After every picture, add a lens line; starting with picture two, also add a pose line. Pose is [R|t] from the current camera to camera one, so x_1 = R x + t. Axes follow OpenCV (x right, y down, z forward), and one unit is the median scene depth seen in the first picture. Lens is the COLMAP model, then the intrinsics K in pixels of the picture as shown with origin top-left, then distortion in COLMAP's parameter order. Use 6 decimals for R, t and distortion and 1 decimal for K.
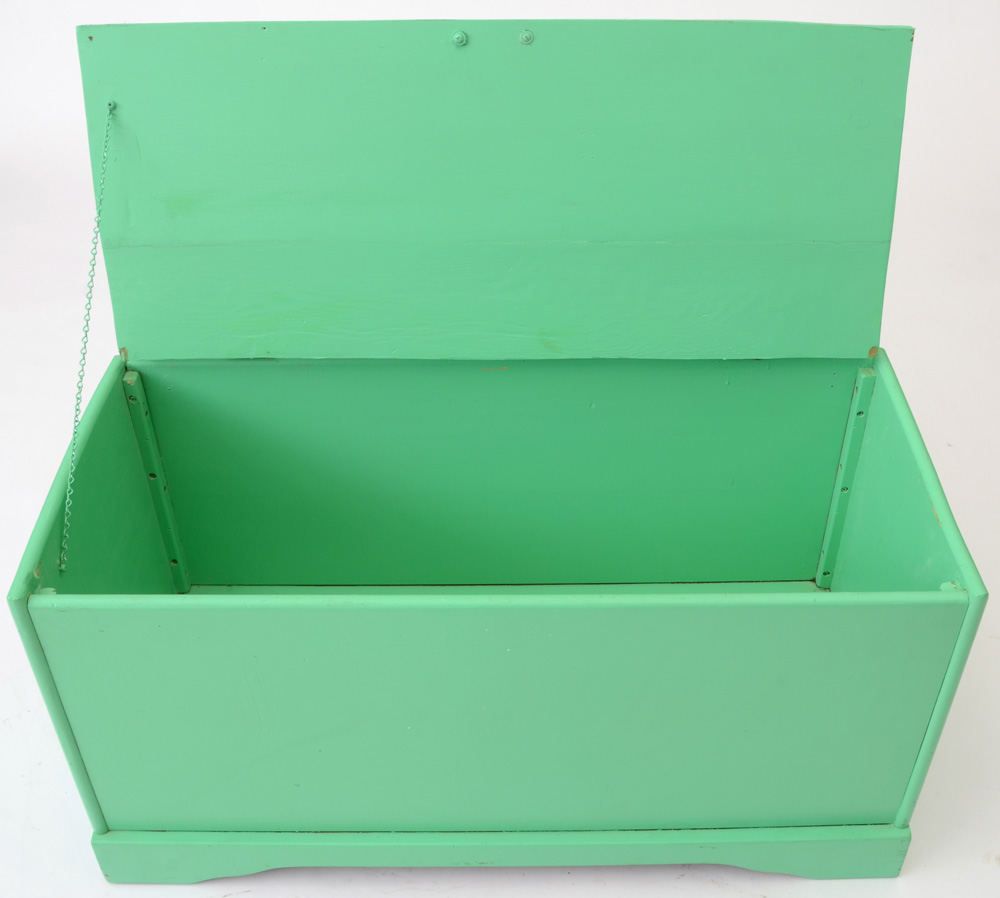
lens RADIAL K [[1254.9, 0, 531.4], [0, 1254.9, 448.9], [0, 0, 1]] dist [-0.010665, -0.393707]
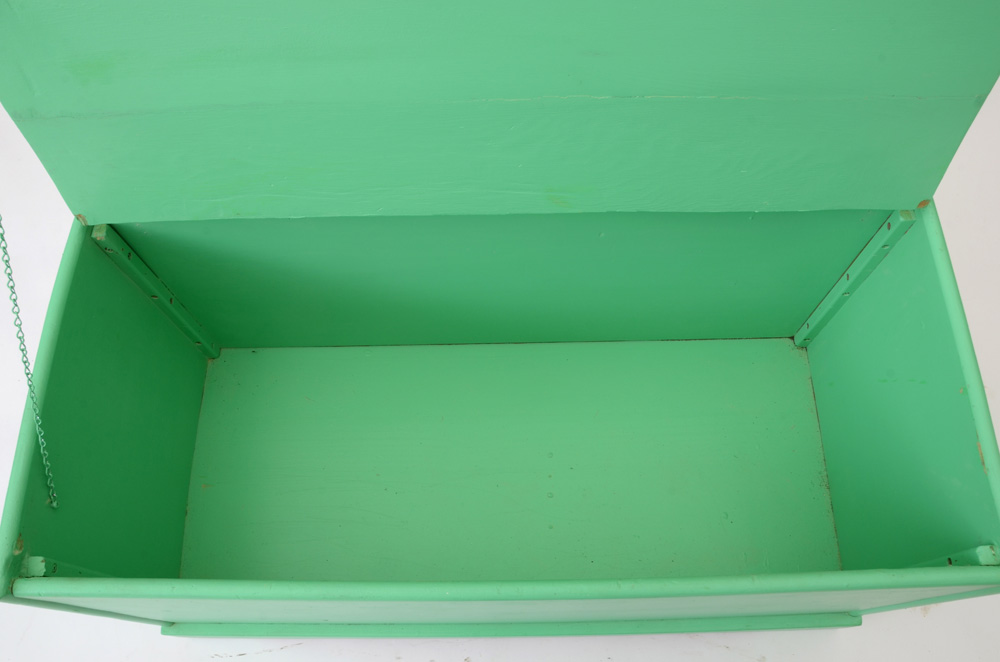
lens RADIAL K [[782.7, 0, 500.0], [0, 782.7, 331.0], [0, 0, 1]] dist [-0.140909, 0.108040]
pose [[0.999737, -0.006265, -0.022047, -0.014374], [0.016149, 0.875129, 0.483620, -0.263986], [0.016264, -0.483849, 0.875000, 0.489984]]
